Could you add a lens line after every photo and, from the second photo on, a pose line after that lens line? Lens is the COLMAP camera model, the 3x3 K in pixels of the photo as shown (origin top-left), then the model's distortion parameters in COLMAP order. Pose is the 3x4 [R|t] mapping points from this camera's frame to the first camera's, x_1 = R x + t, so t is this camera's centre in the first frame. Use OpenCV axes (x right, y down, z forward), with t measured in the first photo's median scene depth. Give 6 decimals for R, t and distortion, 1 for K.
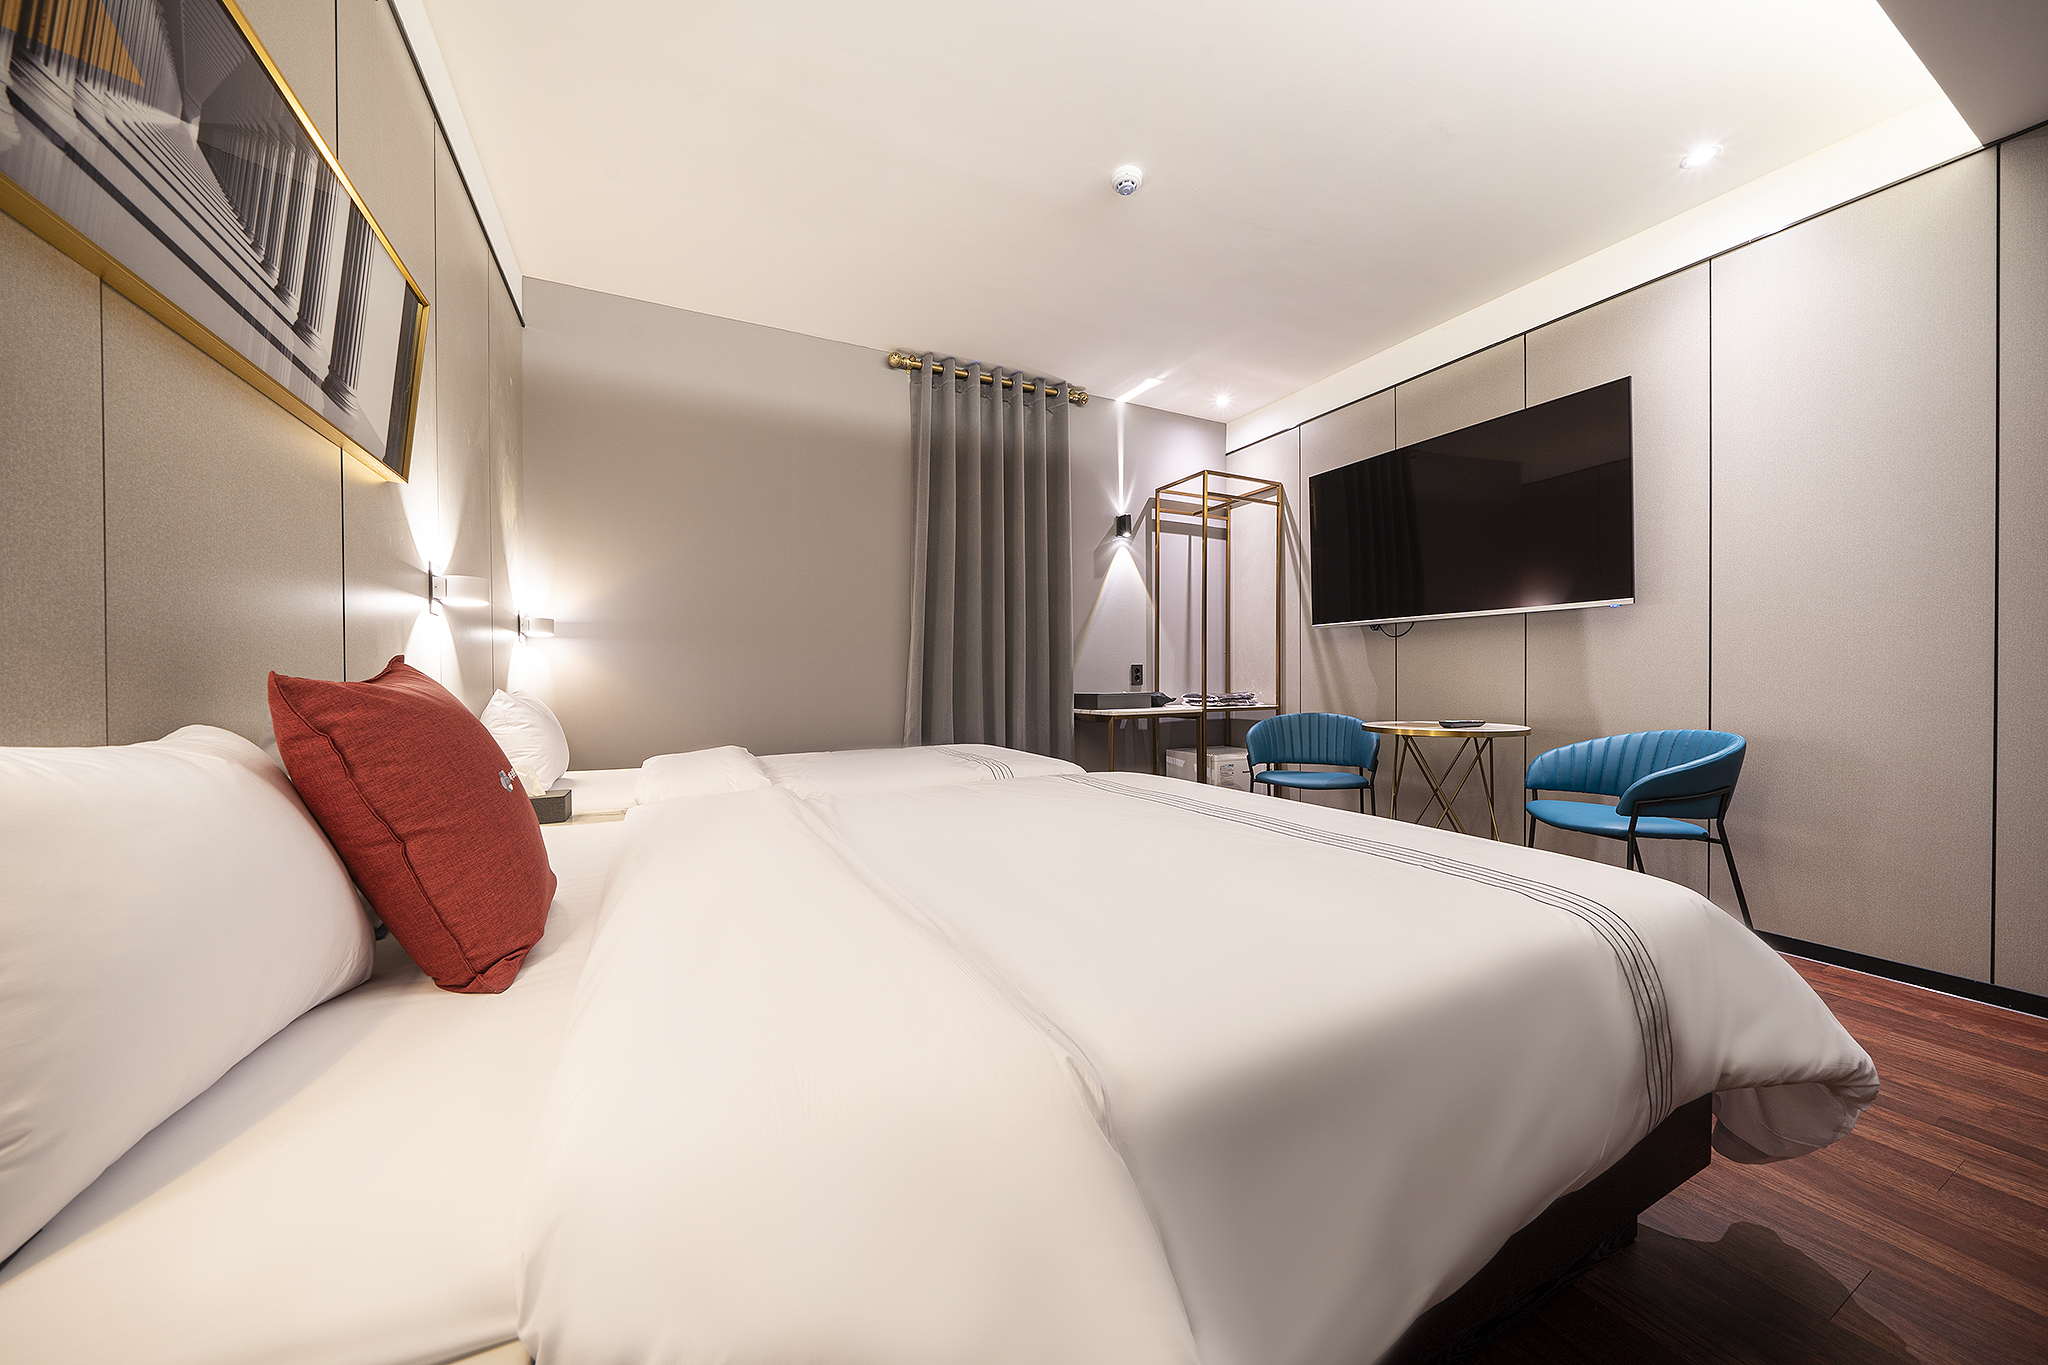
lens RADIAL K [[694.9, 0, 1022.5], [0, 694.9, 682.7], [0, 0, 1]] dist [-0.005936, 0.000016]
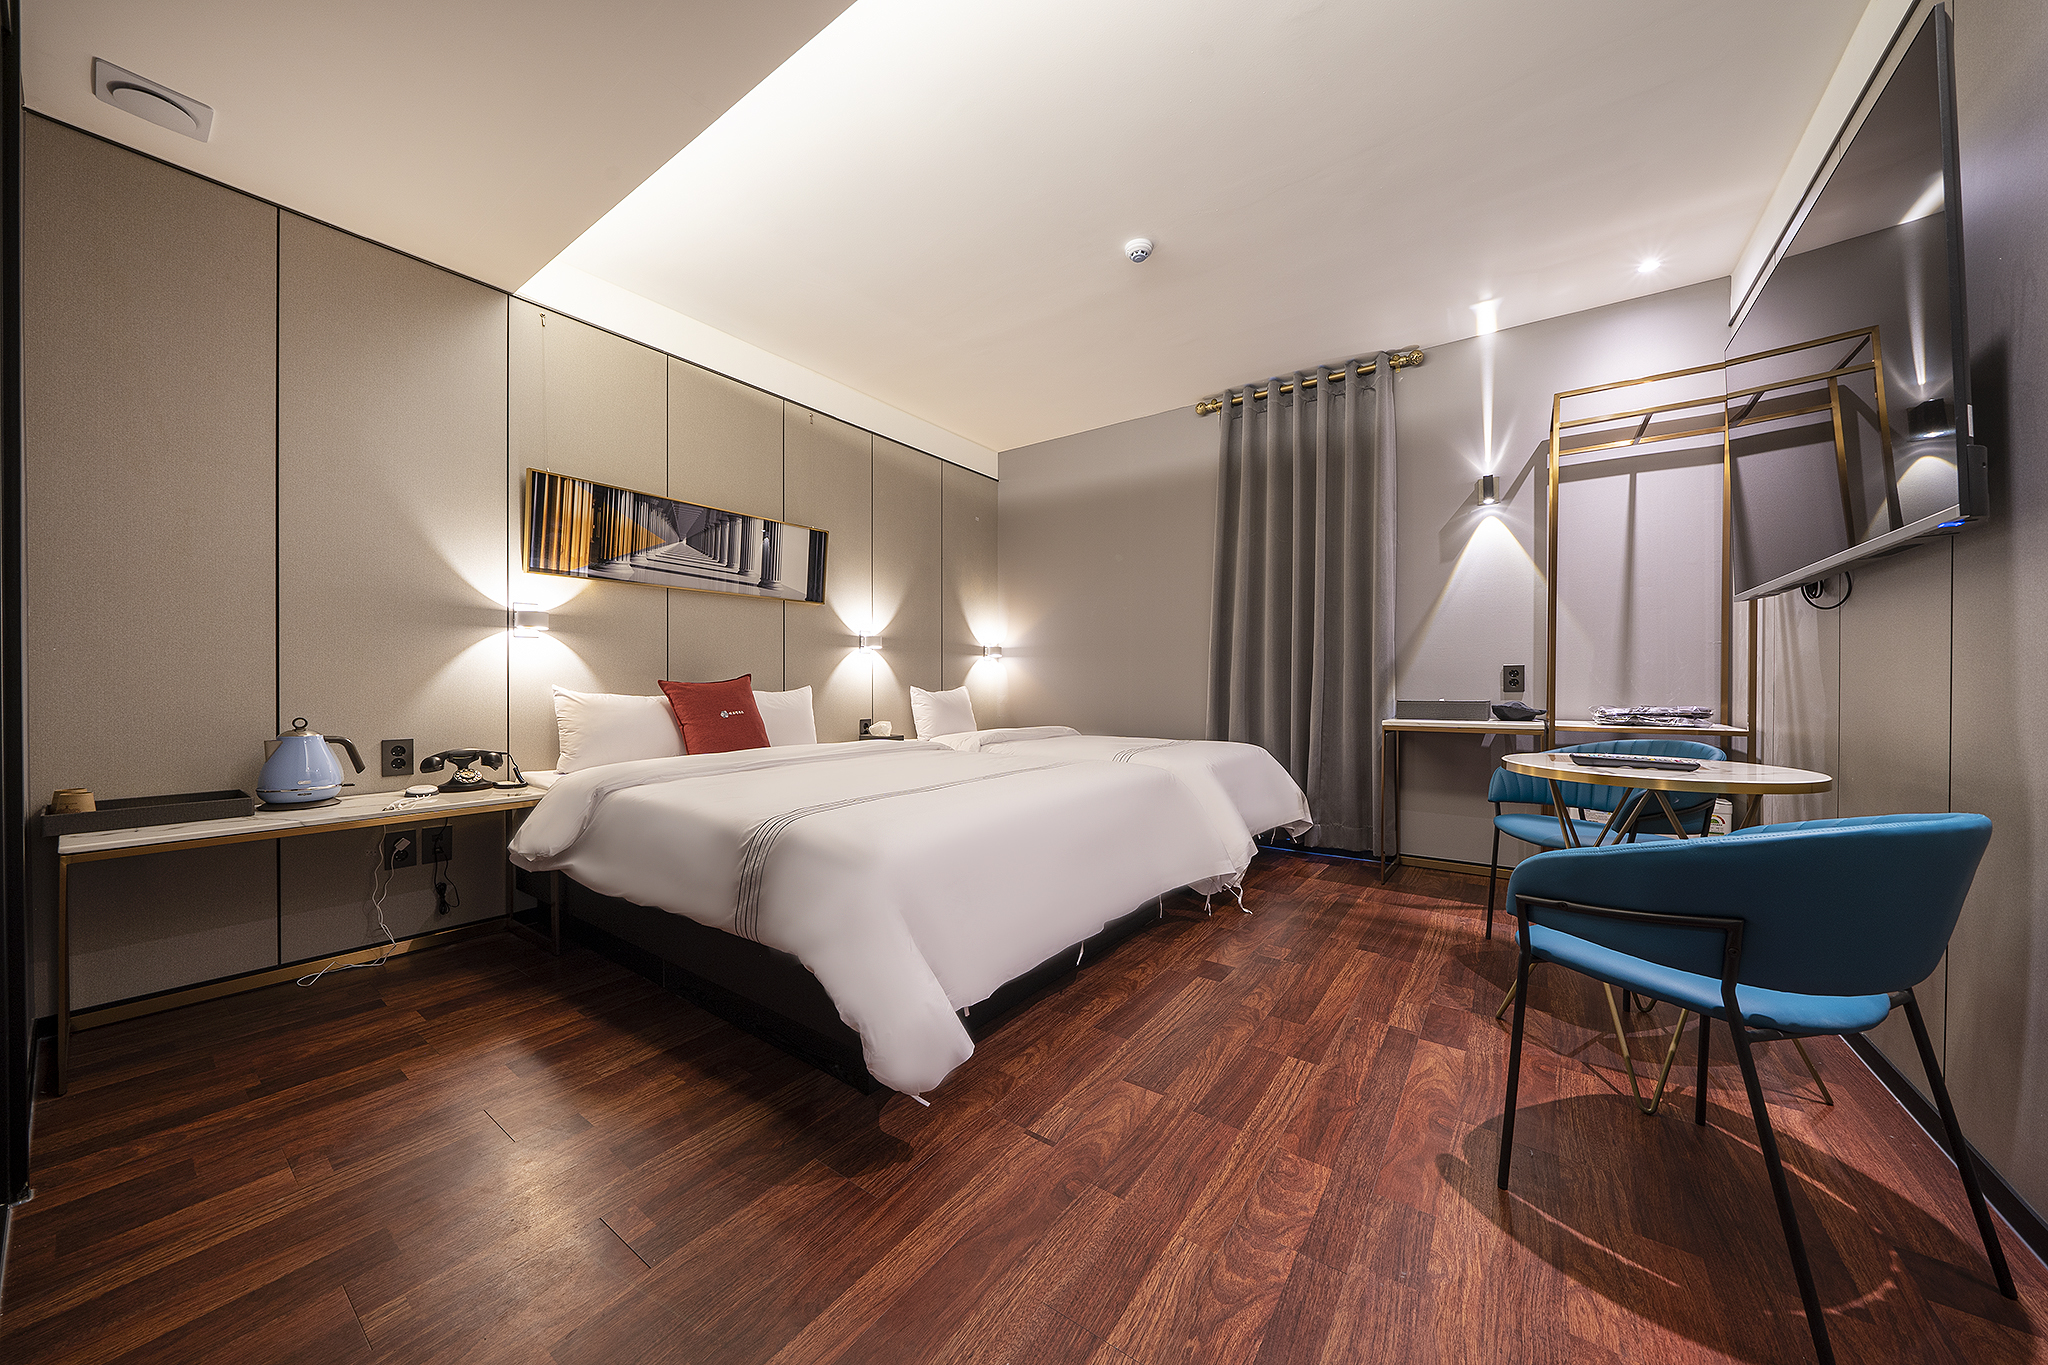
lens RADIAL K [[694.9, 0, 1028.3], [0, 694.9, 679.9], [0, 0, 1]] dist [-0.005936, 0.000016]
pose [[0.465963, 0.002093, -0.884802, 0.622895], [-0.005966, 0.999982, -0.000776, -0.005766], [0.884784, 0.005640, 0.465967, 0.175495]]
